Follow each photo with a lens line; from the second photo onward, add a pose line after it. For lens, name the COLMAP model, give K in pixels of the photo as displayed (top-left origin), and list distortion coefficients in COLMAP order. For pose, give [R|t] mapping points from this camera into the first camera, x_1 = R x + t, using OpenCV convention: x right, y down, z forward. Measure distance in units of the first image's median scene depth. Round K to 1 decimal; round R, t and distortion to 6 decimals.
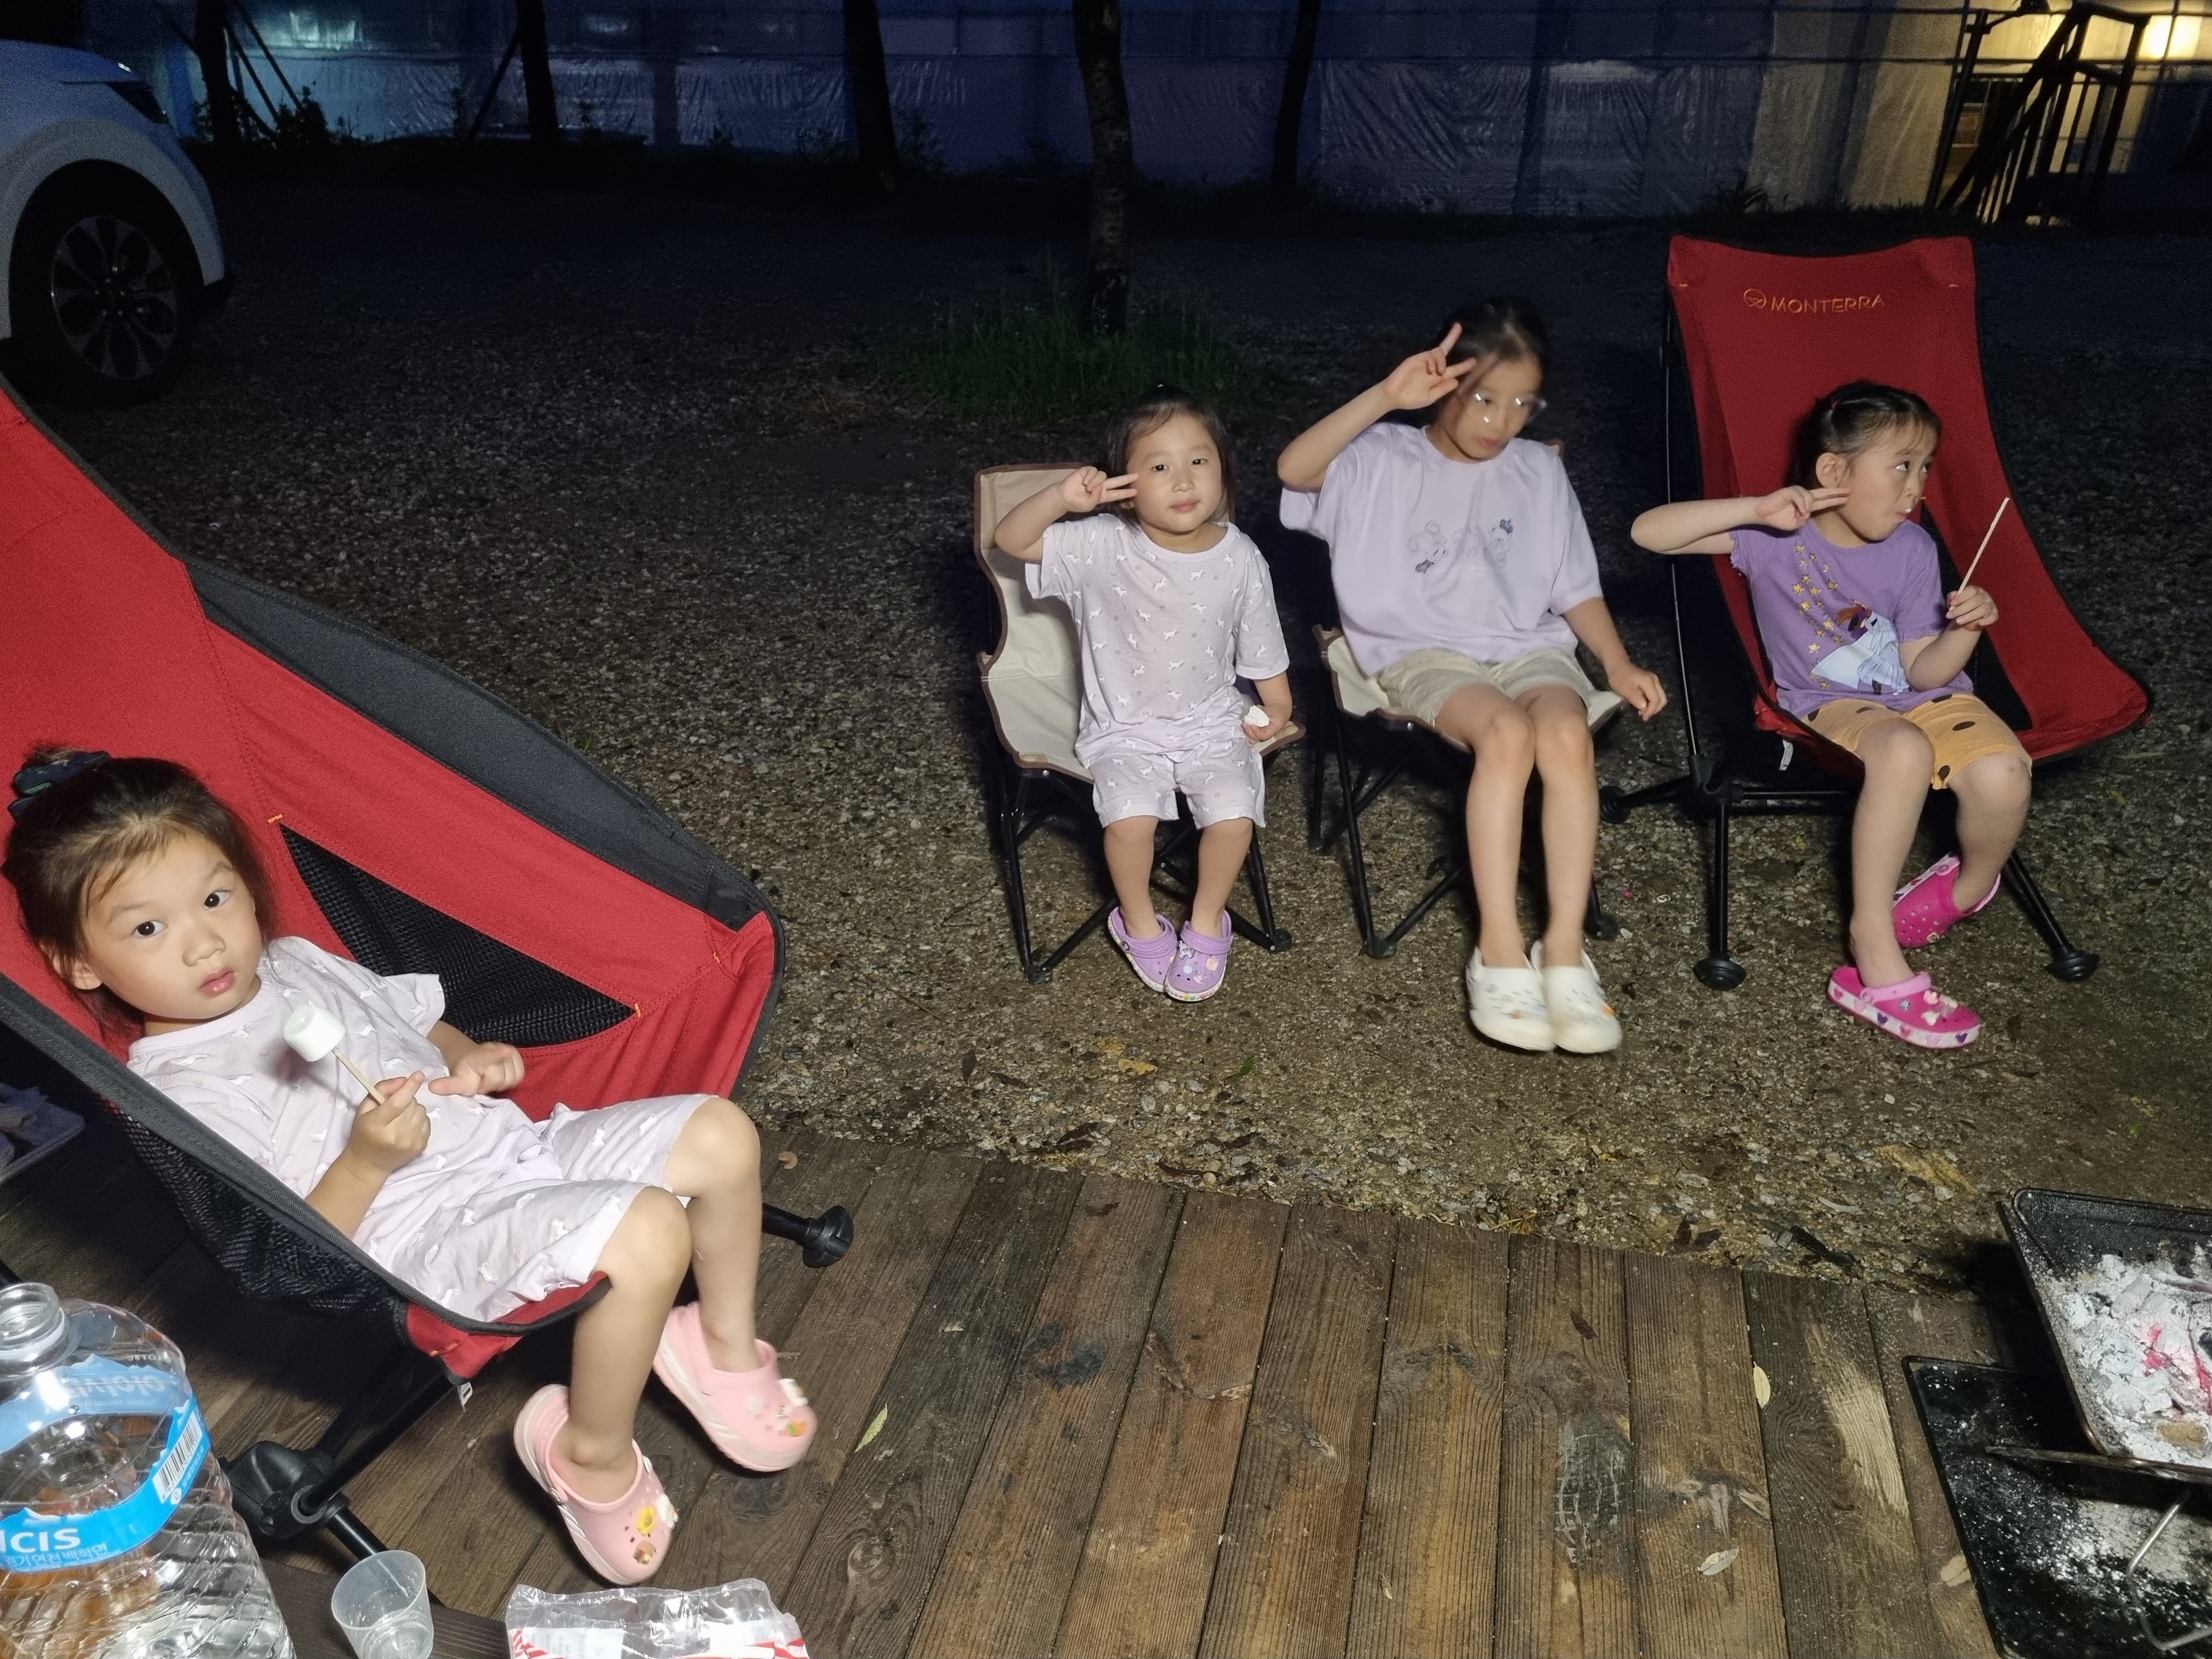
lens RADIAL K [[1668.4, 0, 1105.1], [0, 1668.4, 812.6], [0, 0, 1]] dist [0.046569, -0.007278]
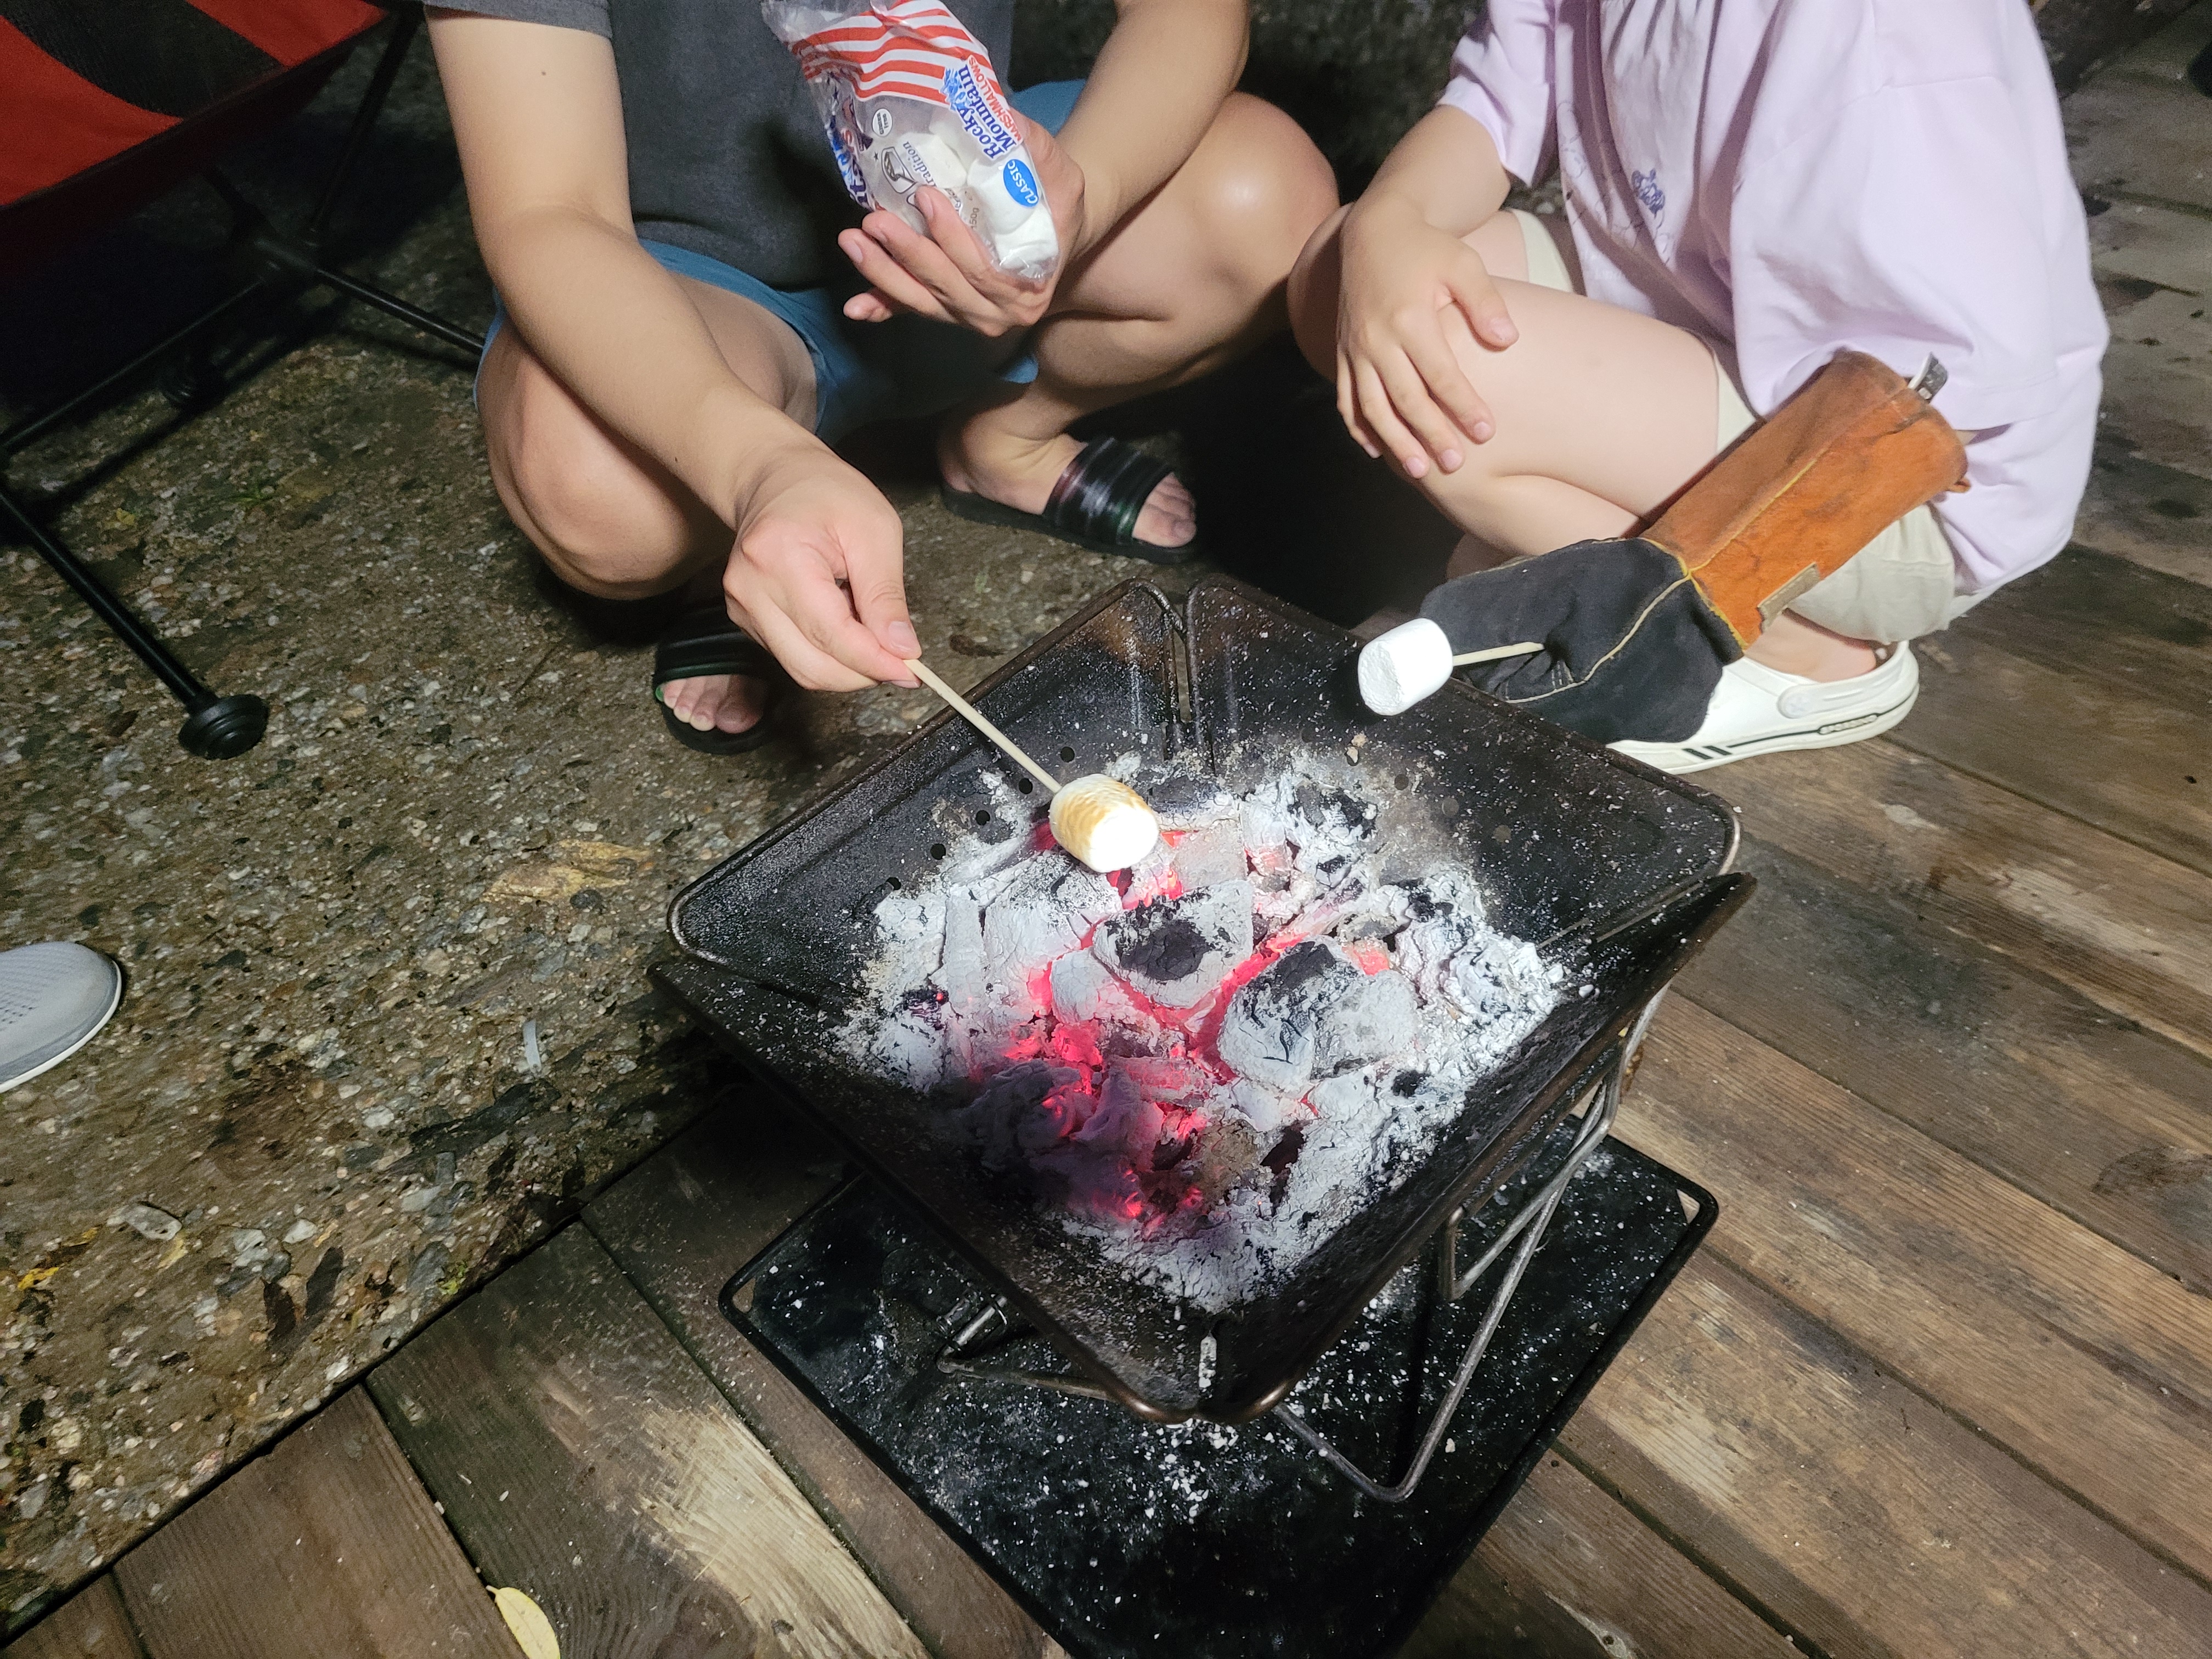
lens RADIAL K [[1650.0, 0, 1099.0], [0, 1650.0, 829.5], [0, 0, 1]] dist [-0.006350, -0.002030]
pose [[0.555073, -0.618543, 0.556146, 0.289396], [0.498591, 0.782593, 0.372767, 0.081273], [-0.665808, 0.070377, 0.742796, 0.469265]]
